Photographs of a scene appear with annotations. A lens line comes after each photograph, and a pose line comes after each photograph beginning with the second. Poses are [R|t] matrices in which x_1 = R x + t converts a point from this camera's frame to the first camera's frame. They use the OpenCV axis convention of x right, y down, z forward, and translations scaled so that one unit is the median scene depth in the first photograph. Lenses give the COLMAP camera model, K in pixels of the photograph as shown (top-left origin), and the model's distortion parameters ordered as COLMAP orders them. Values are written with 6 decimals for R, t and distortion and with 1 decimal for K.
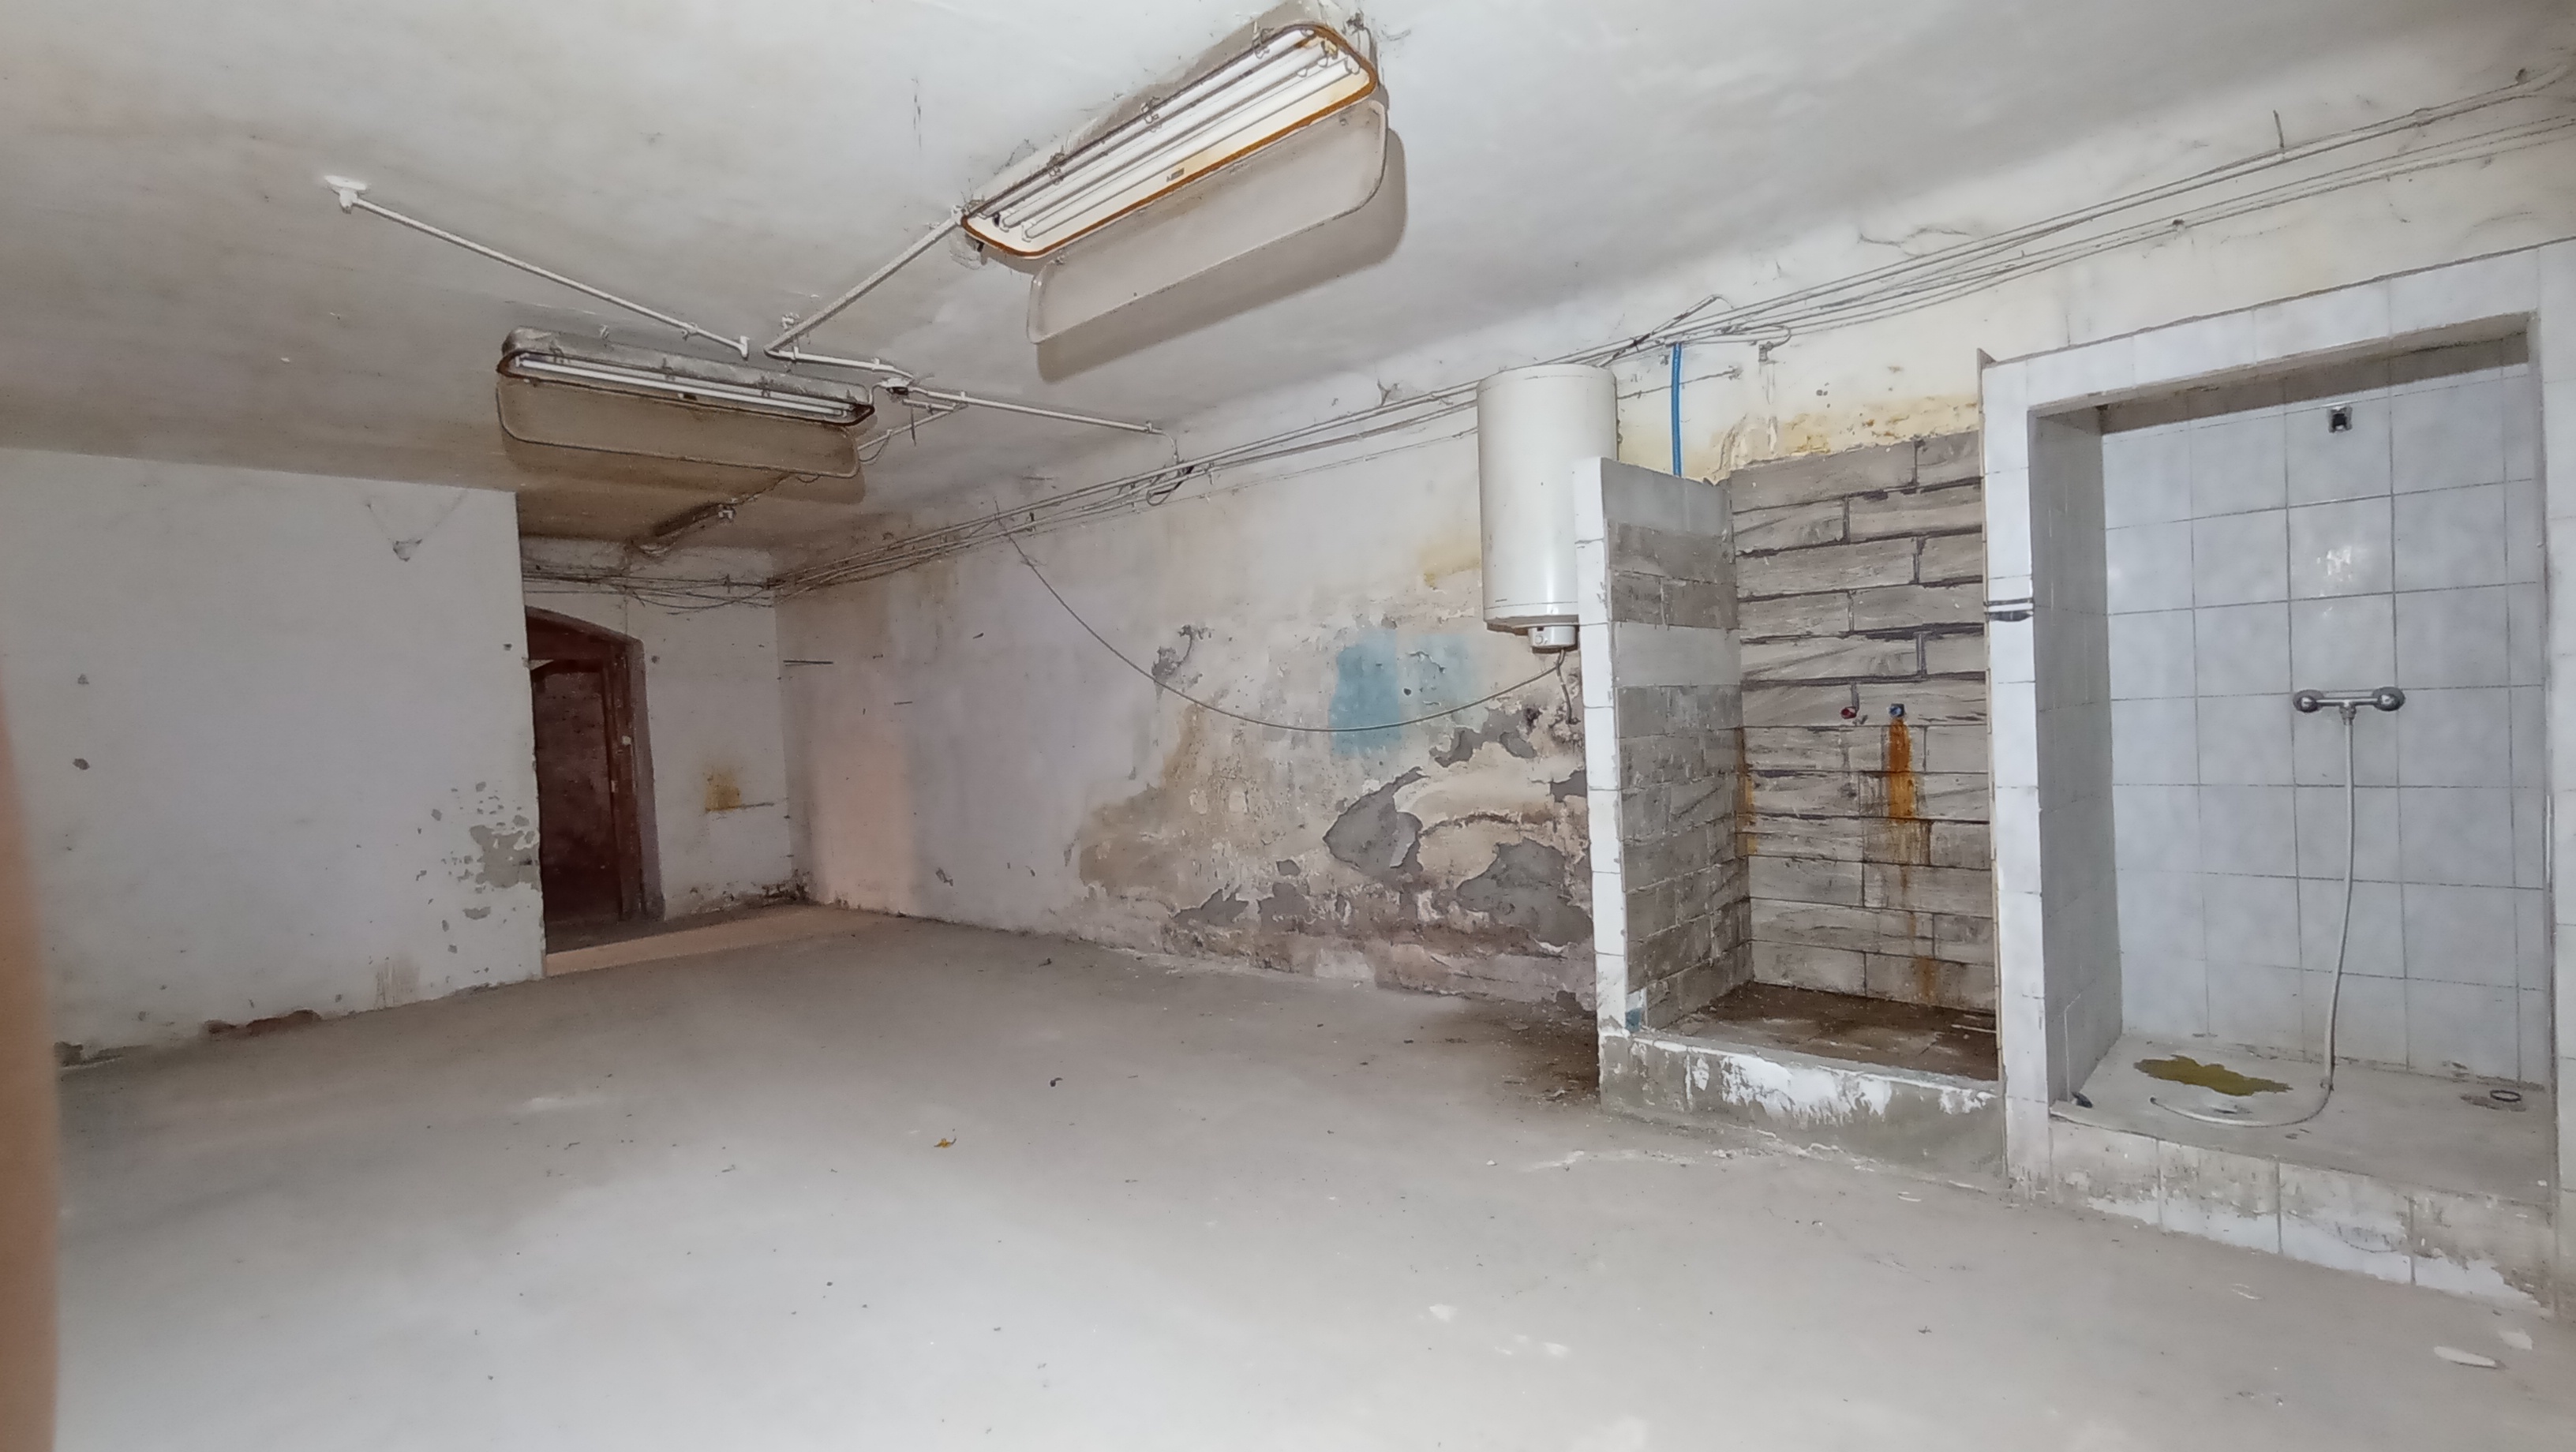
lens RADIAL K [[1167.5, 0, 1296.9], [0, 1167.5, 735.9], [0, 0, 1]] dist [-0.045917, 0.040464]
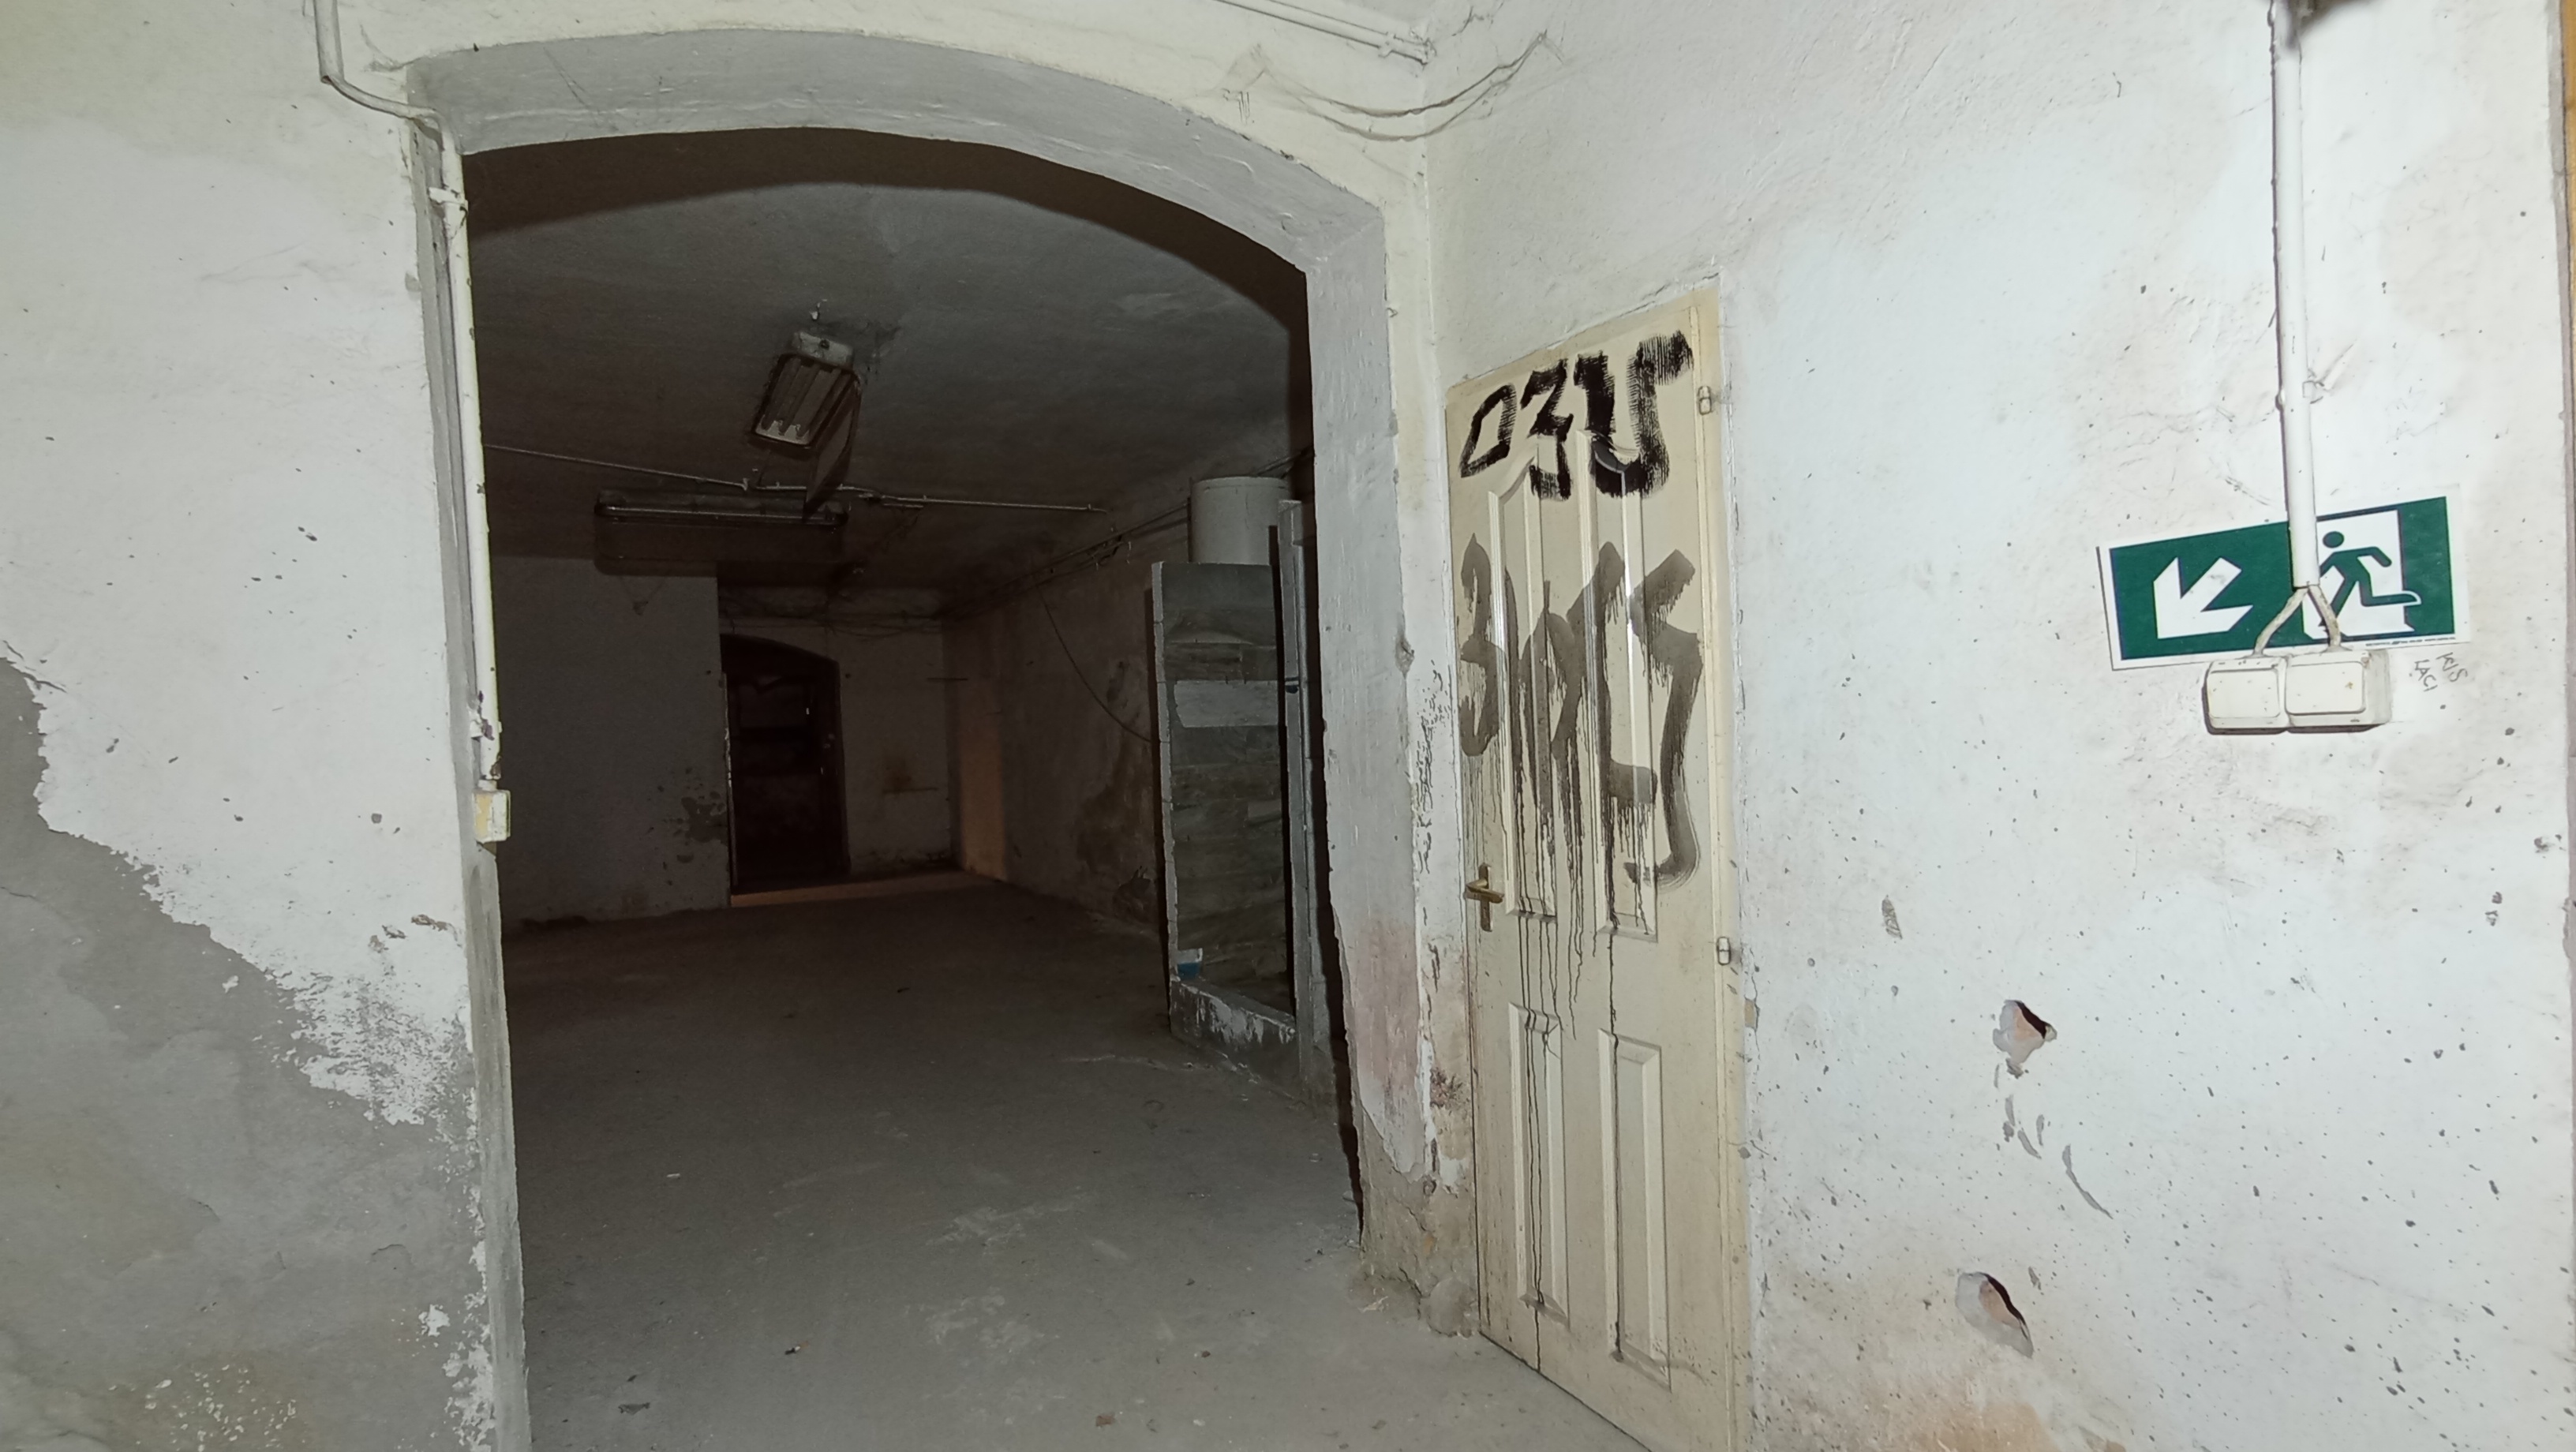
lens RADIAL K [[1167.5, 0, 1296.9], [0, 1167.5, 735.9], [0, 0, 1]] dist [-0.045917, 0.040464]
pose [[0.955751, 0.020679, -0.293450, 0.431299], [-0.019249, 0.999785, 0.007762, -0.024386], [0.293548, -0.001770, 0.955943, -0.147956]]
